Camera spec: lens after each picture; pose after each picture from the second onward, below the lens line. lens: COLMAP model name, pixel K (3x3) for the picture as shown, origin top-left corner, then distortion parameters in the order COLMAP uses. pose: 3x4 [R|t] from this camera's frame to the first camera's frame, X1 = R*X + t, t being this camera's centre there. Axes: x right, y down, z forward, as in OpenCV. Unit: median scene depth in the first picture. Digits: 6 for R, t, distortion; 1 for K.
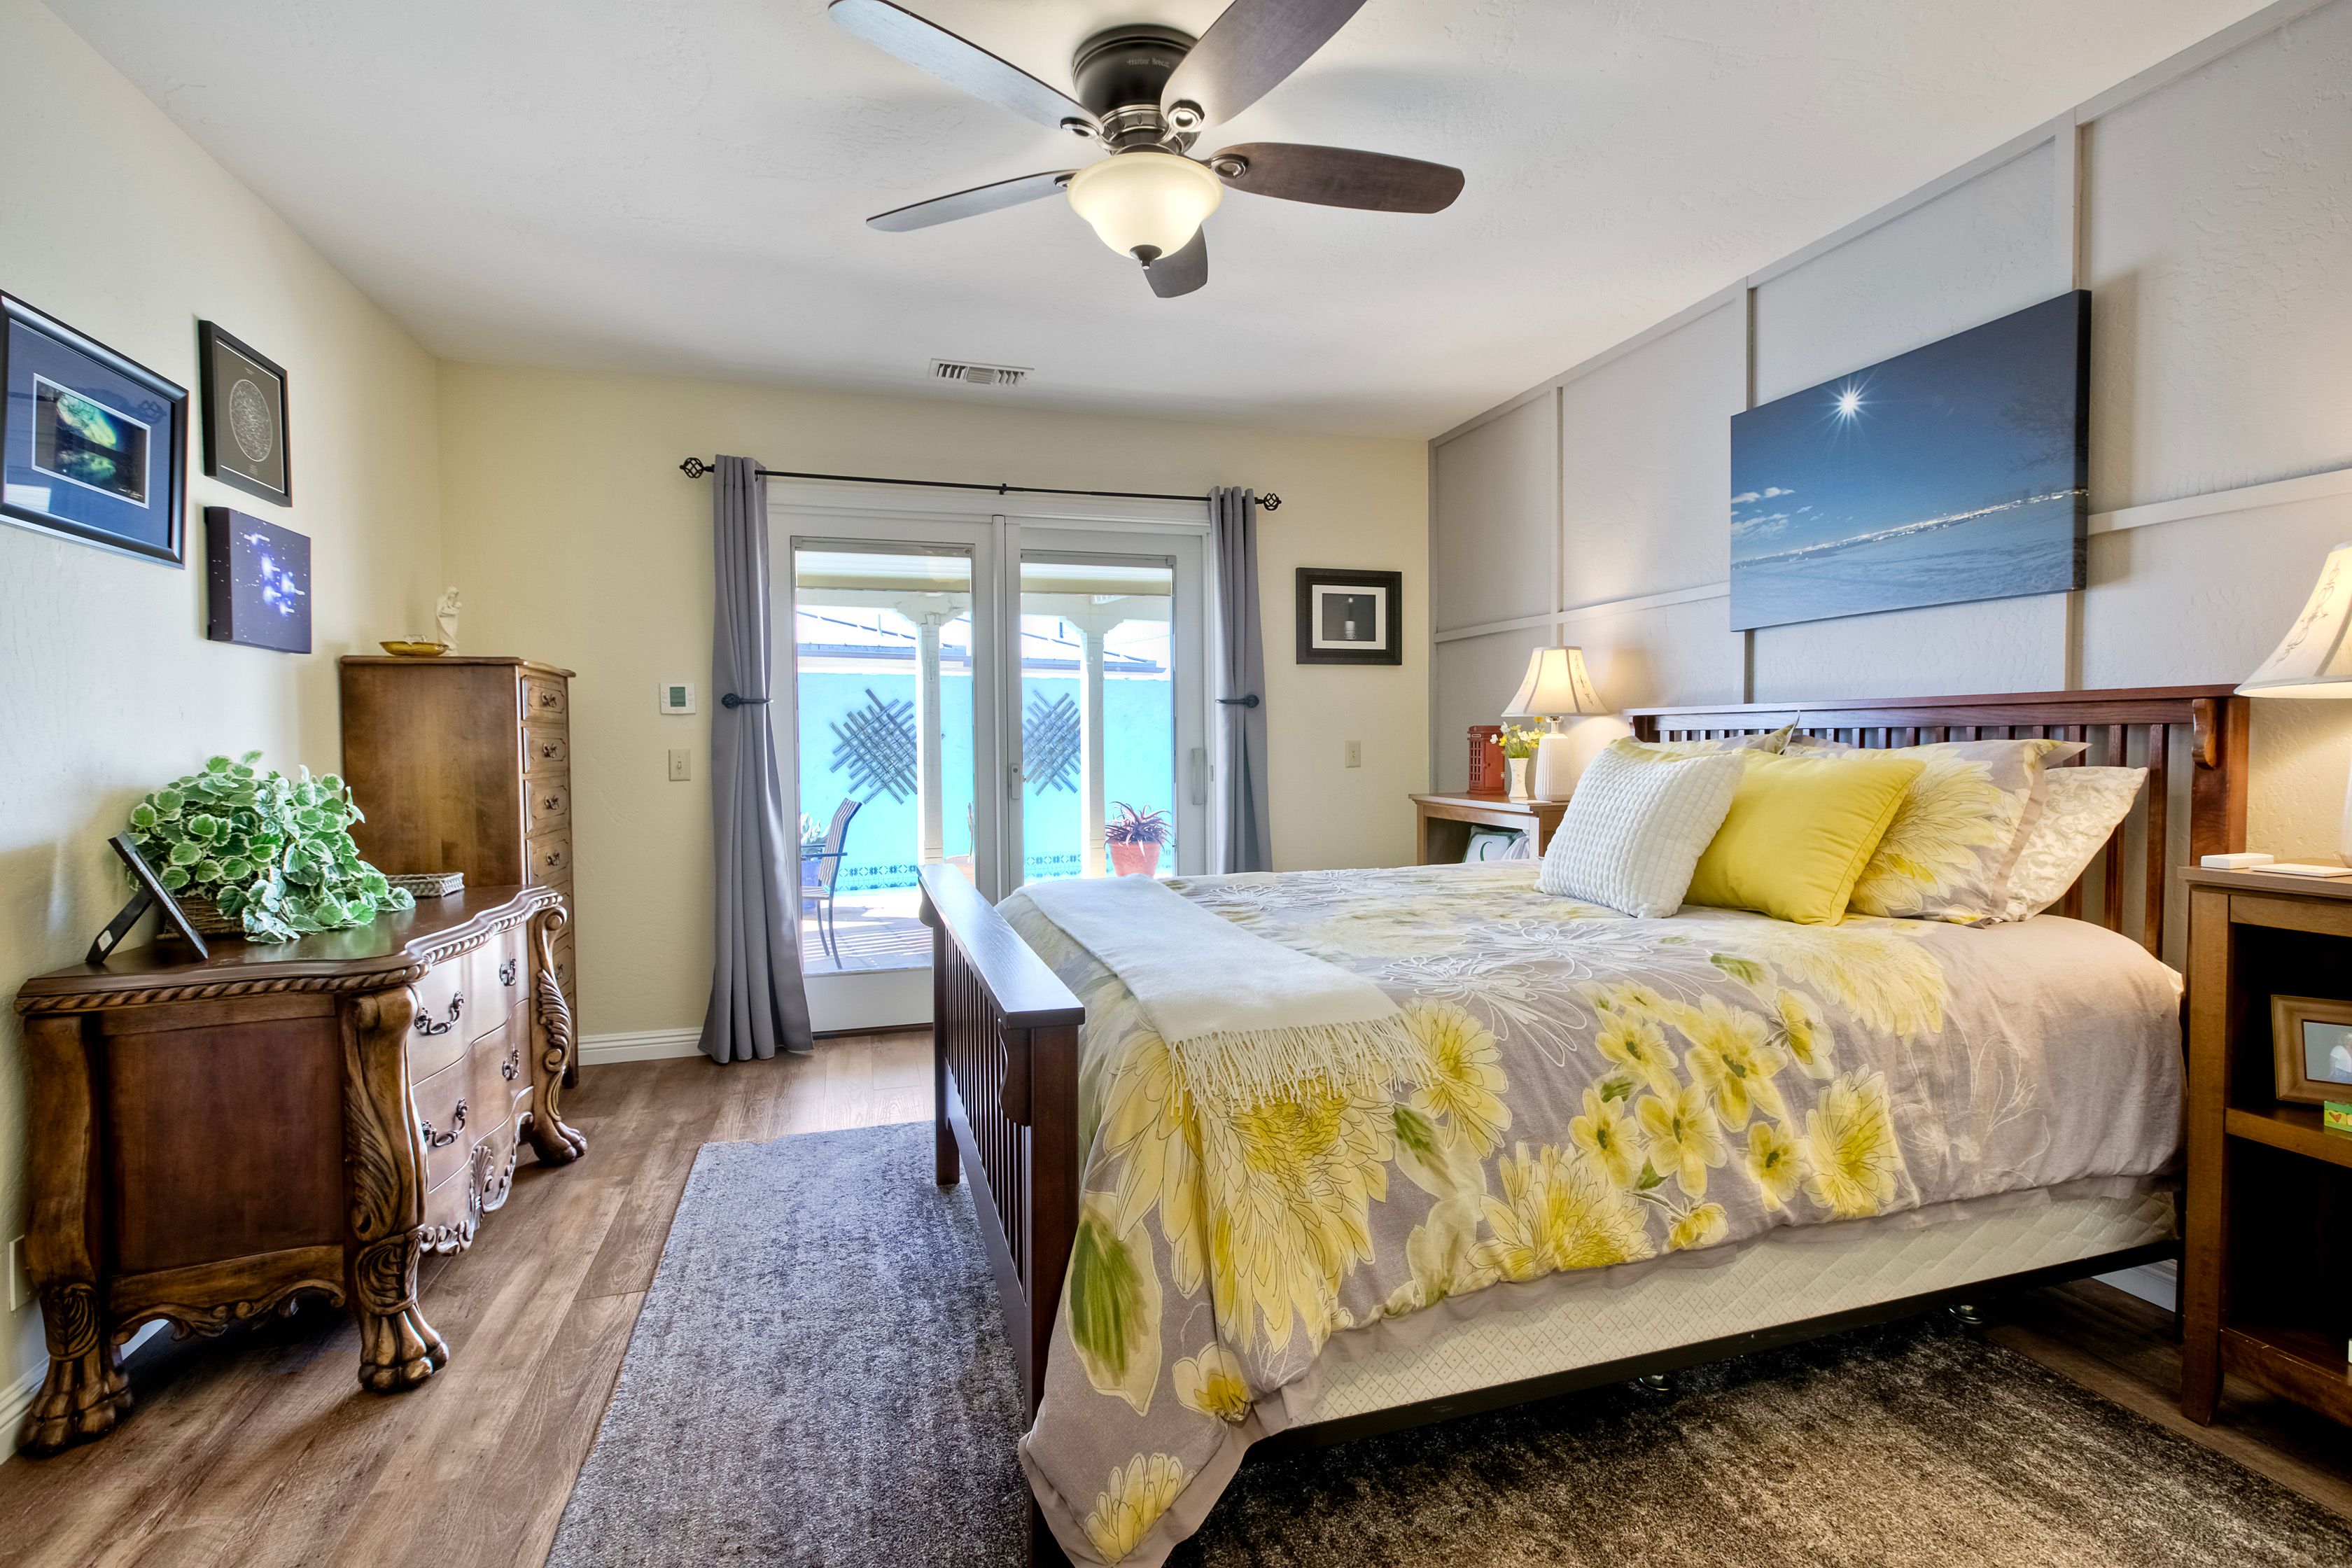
lens RADIAL K [[1079.7, 0, 1194.5], [0, 1079.7, 776.6], [0, 0, 1]] dist [-0.010403, 0.005454]
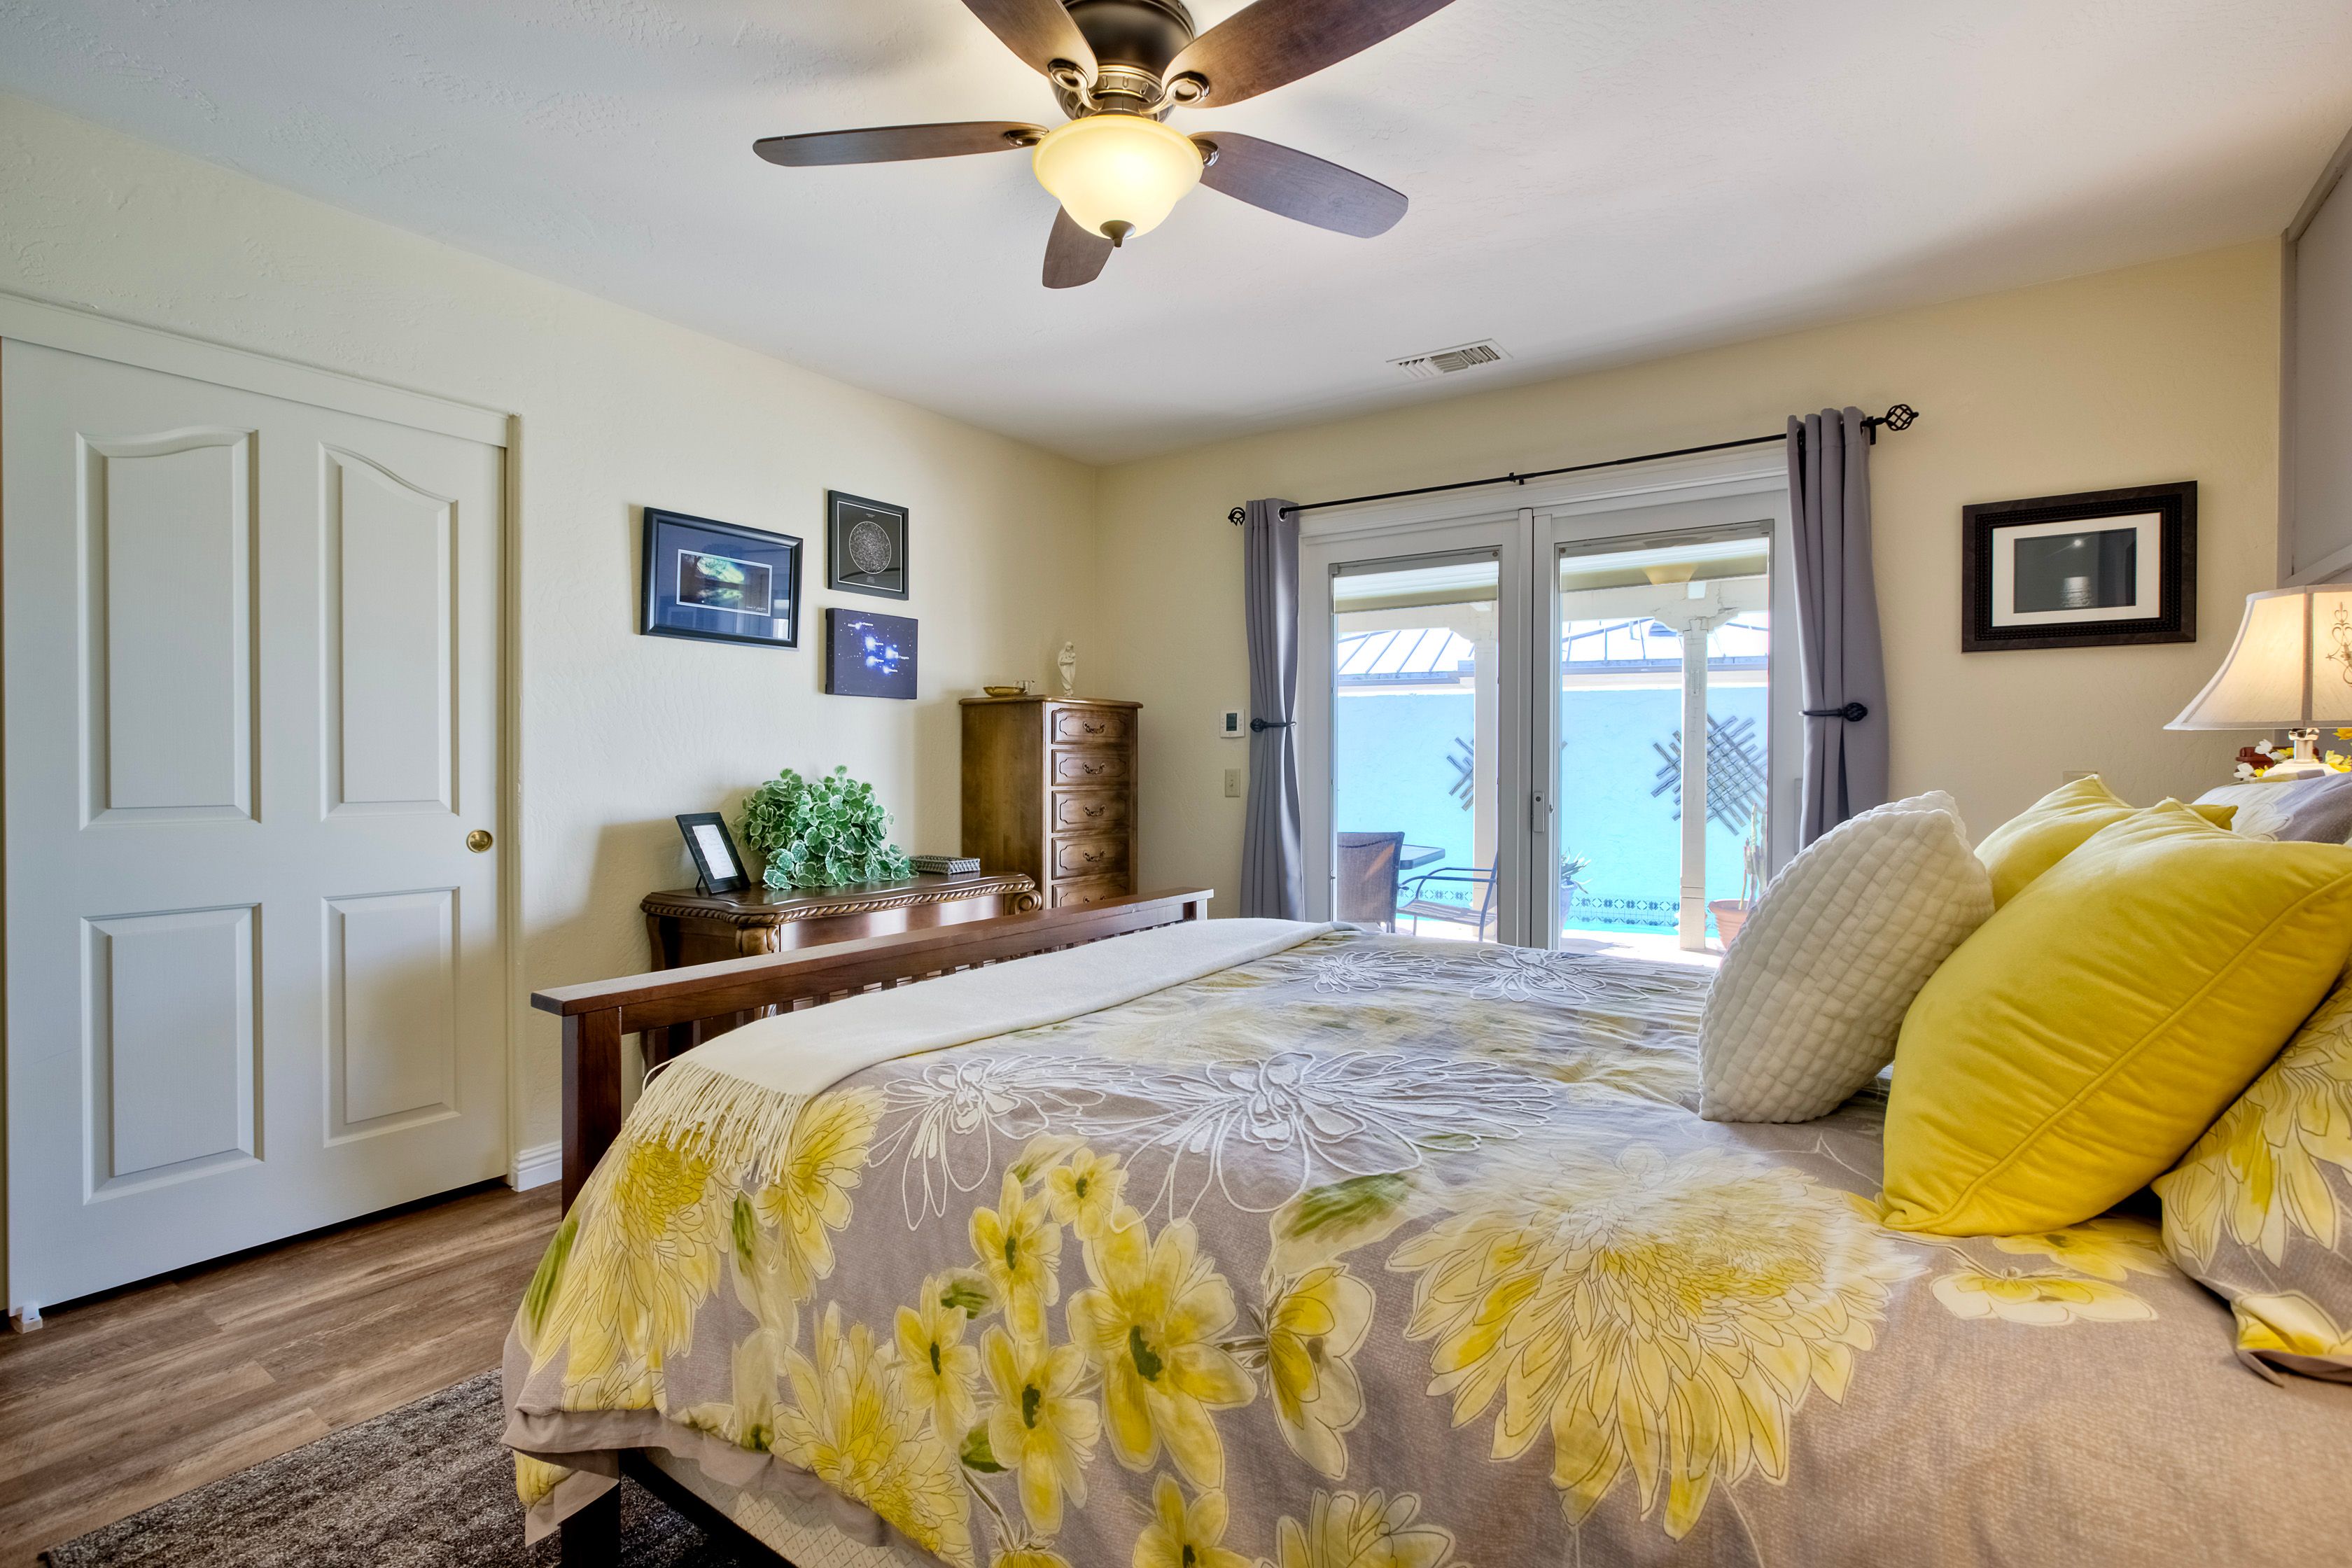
lens RADIAL K [[1086.6, 0, 1168.2], [0, 1086.6, 773.9], [0, 0, 1]] dist [-0.012950, 0.001898]
pose [[0.610270, 0.017900, -0.791991, 0.474256], [-0.034893, 0.999382, -0.004299, -0.016318], [0.791425, 0.030258, 0.610517, 0.325086]]
